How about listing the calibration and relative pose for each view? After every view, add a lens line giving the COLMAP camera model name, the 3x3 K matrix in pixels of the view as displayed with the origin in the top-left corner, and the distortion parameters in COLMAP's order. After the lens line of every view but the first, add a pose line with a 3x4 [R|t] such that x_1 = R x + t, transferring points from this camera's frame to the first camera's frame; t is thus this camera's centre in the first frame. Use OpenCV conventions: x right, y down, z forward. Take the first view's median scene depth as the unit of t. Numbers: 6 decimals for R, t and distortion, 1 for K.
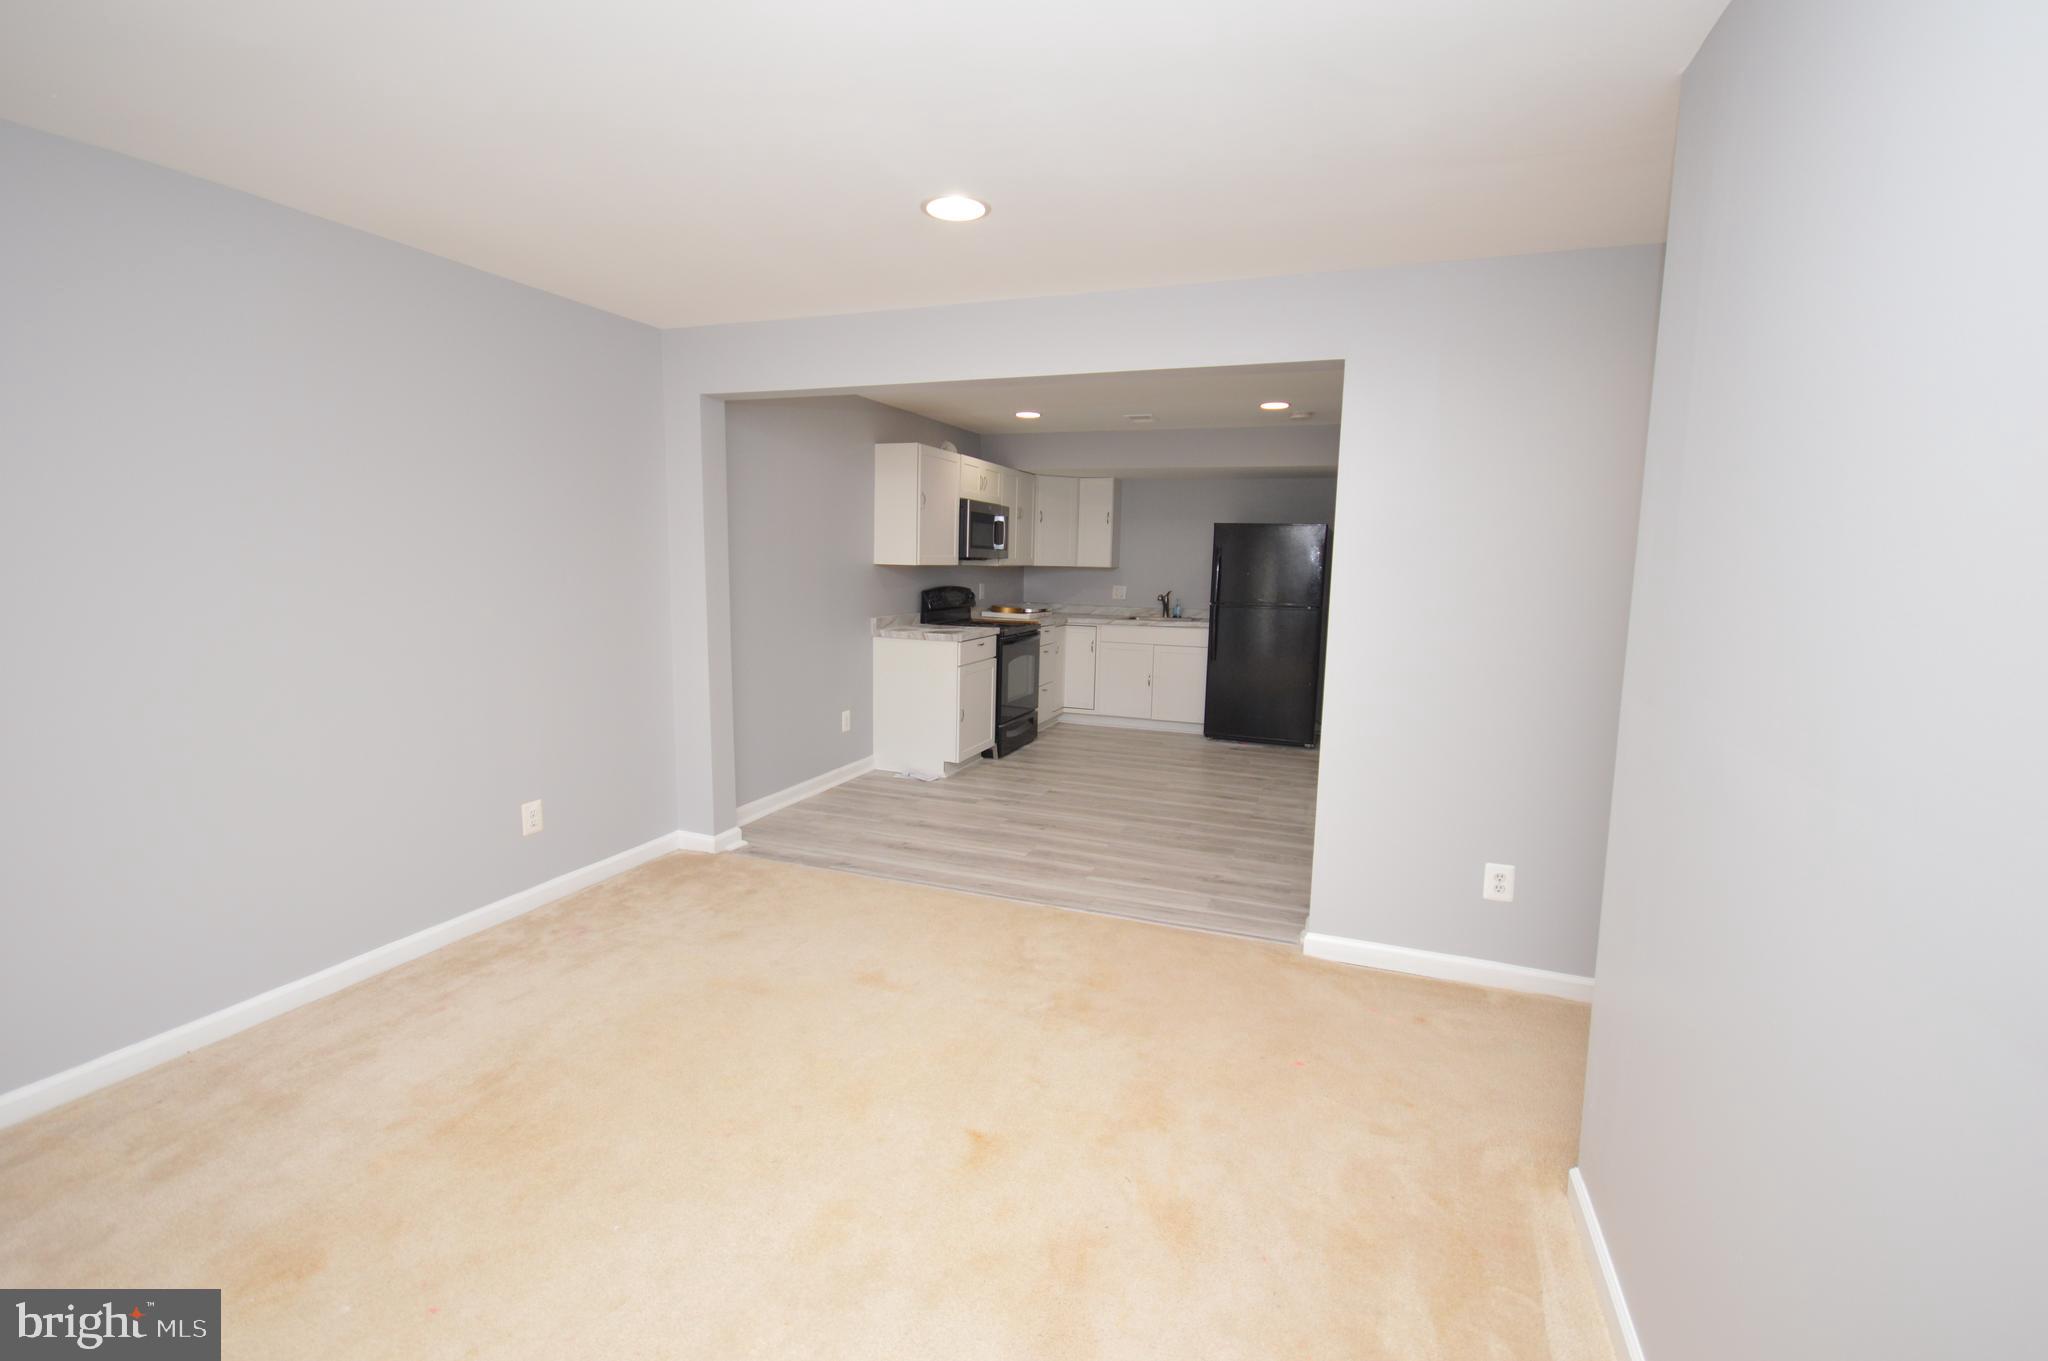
lens RADIAL K [[901.5, 0, 1016.9], [0, 901.5, 671.5], [0, 0, 1]] dist [0.004295, -0.008127]
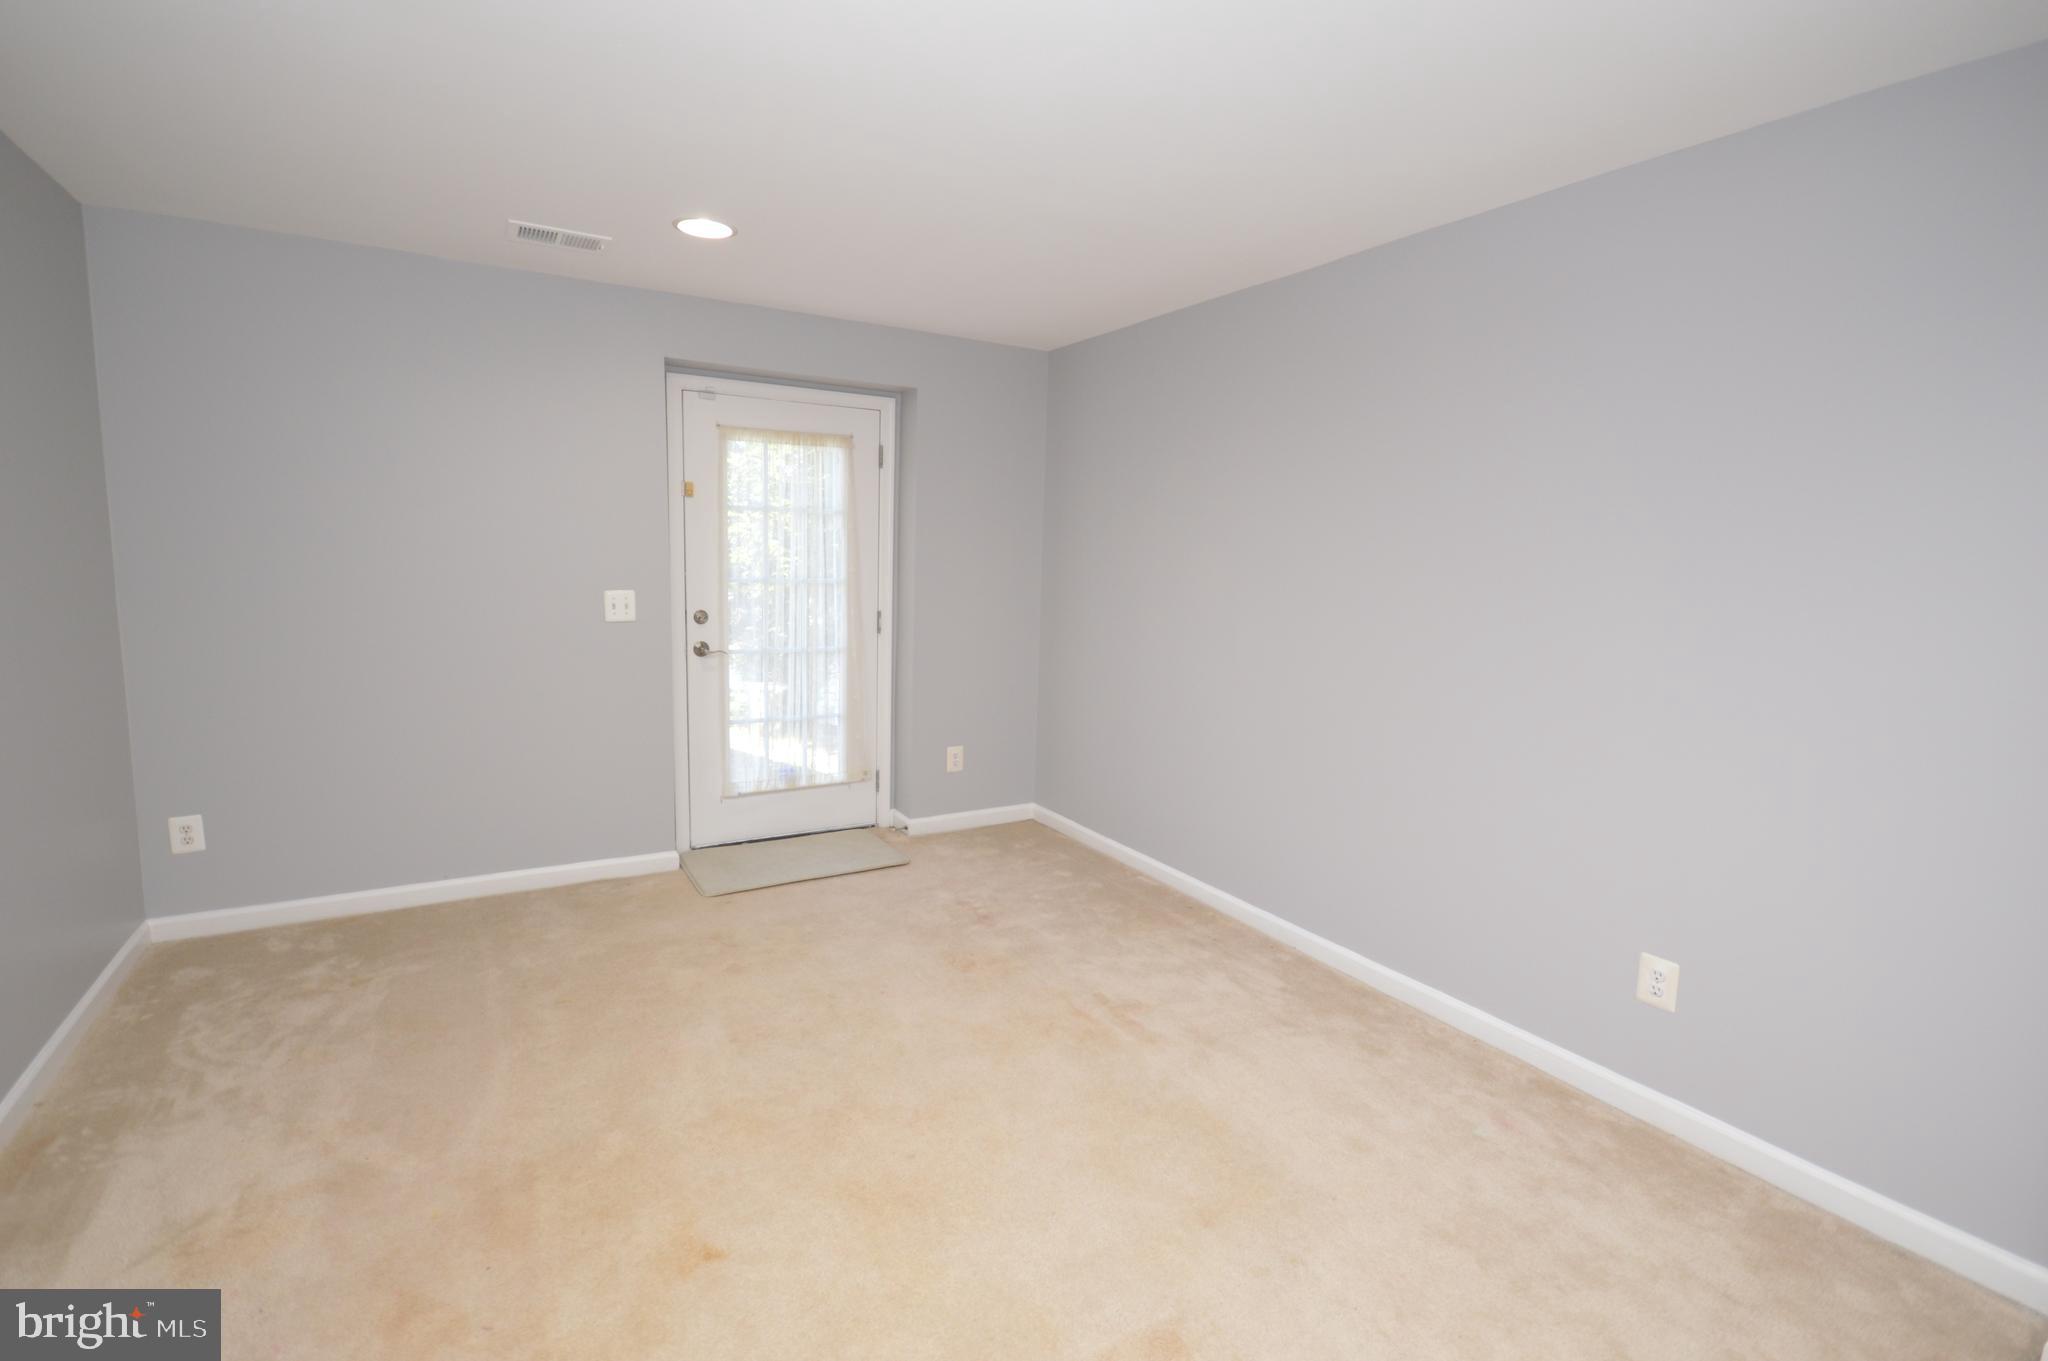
lens RADIAL K [[932.0, 0, 1013.1], [0, 932.0, 671.1], [0, 0, 1]] dist [0.005680, -0.006952]
pose [[-0.623338, 0.061885, -0.779500, 0.139292], [-0.135272, 0.973300, 0.185443, -0.063054], [0.770163, 0.221038, -0.598324, 0.548896]]
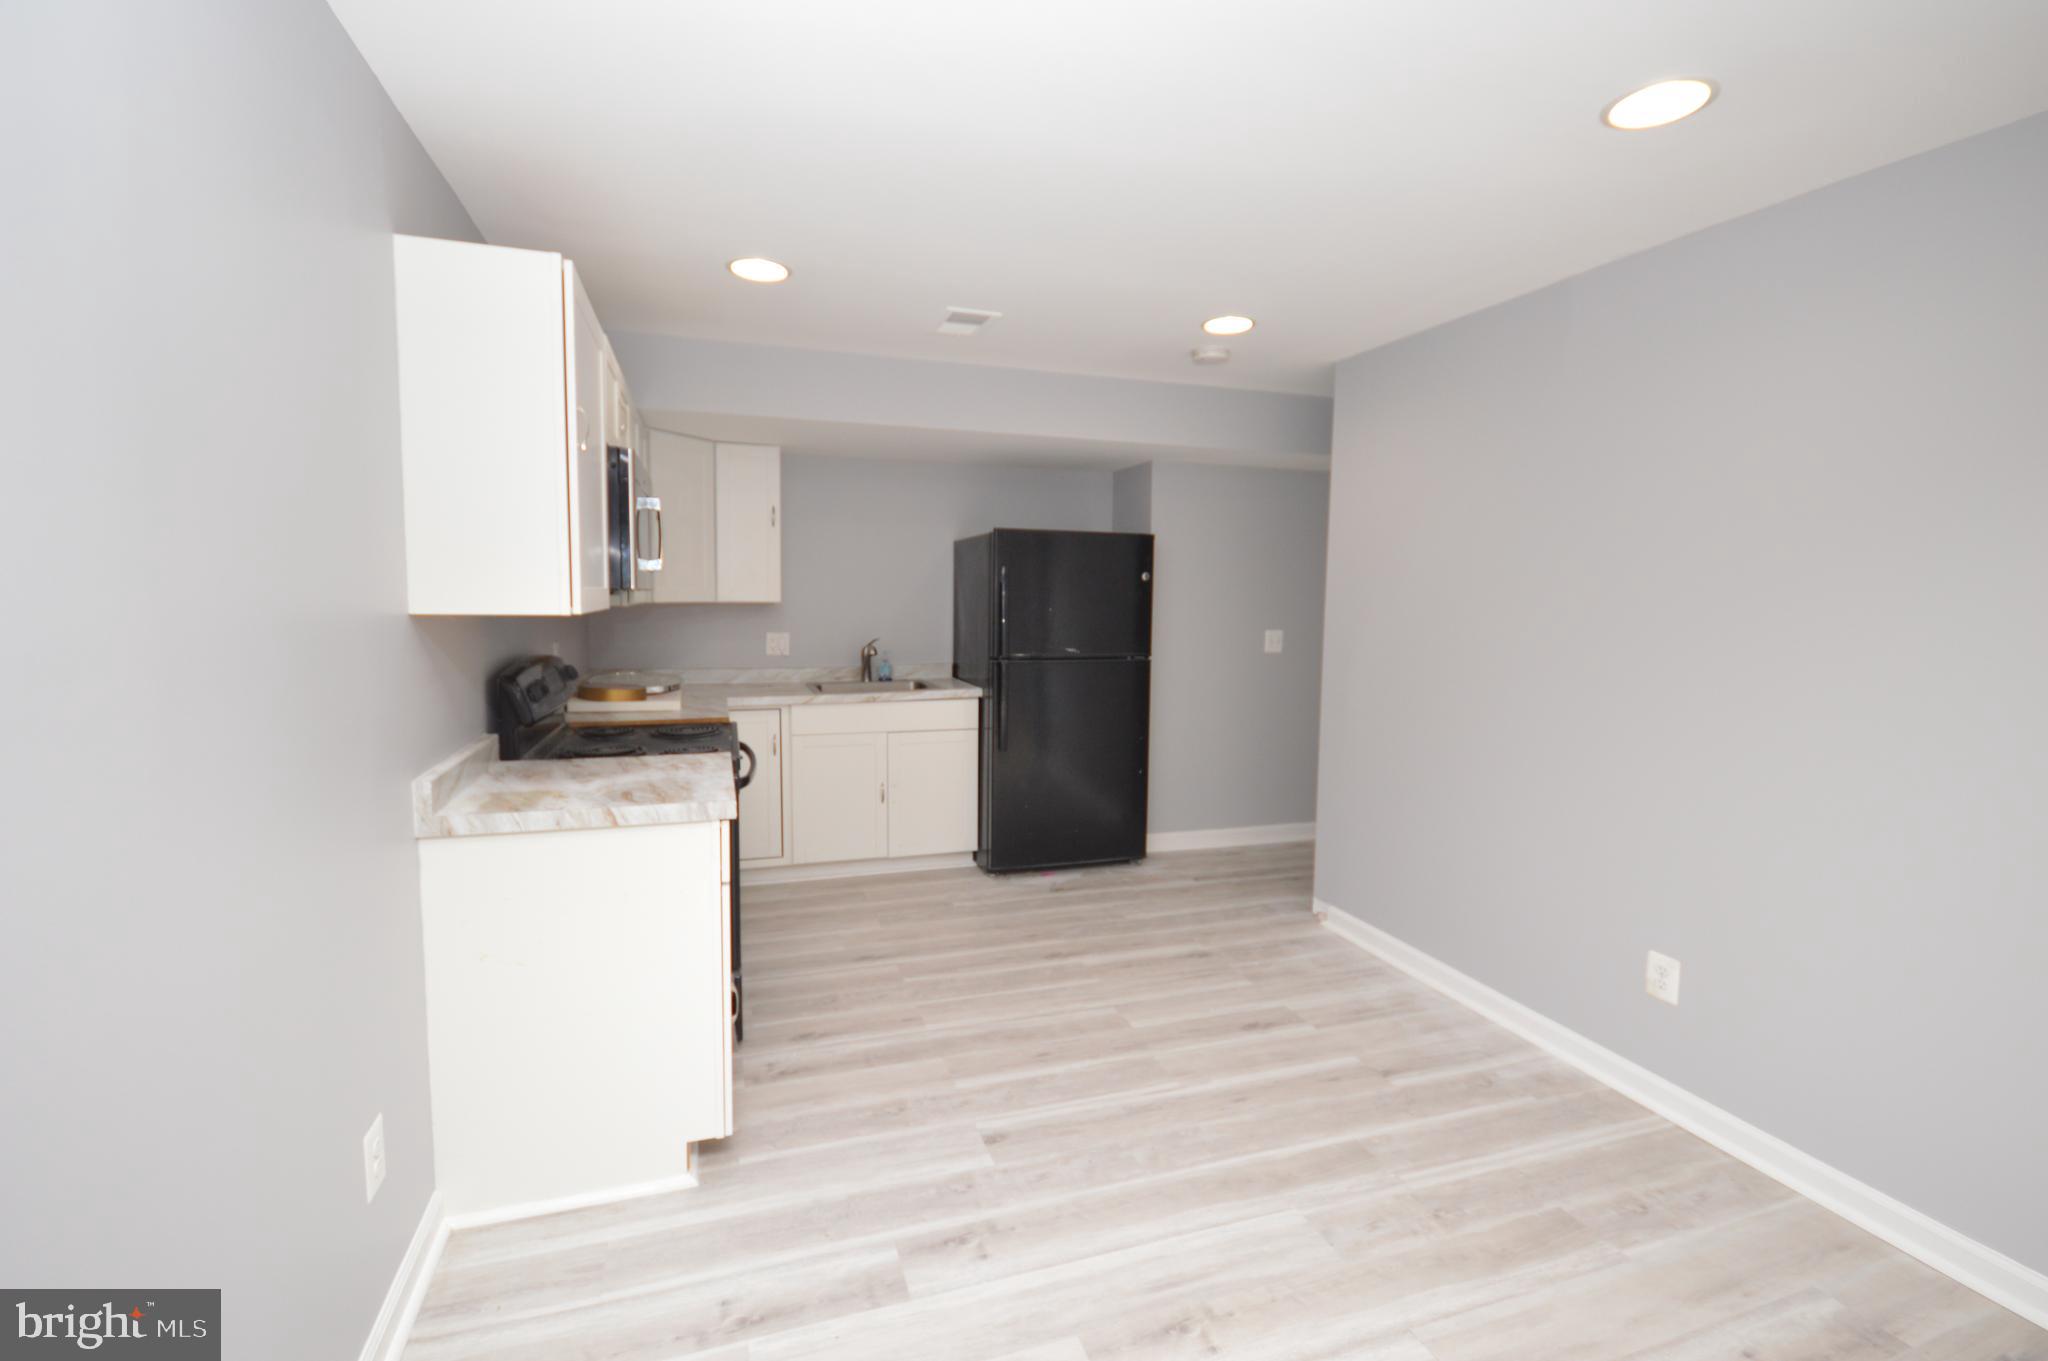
lens RADIAL K [[901.5, 0, 1012.6], [0, 901.5, 678.1], [0, 0, 1]] dist [0.004295, -0.008127]
pose [[0.774076, -0.069815, 0.629231, -0.179100], [0.081334, 0.996631, 0.010522, -0.075615], [-0.627846, 0.043033, 0.777147, 0.567801]]
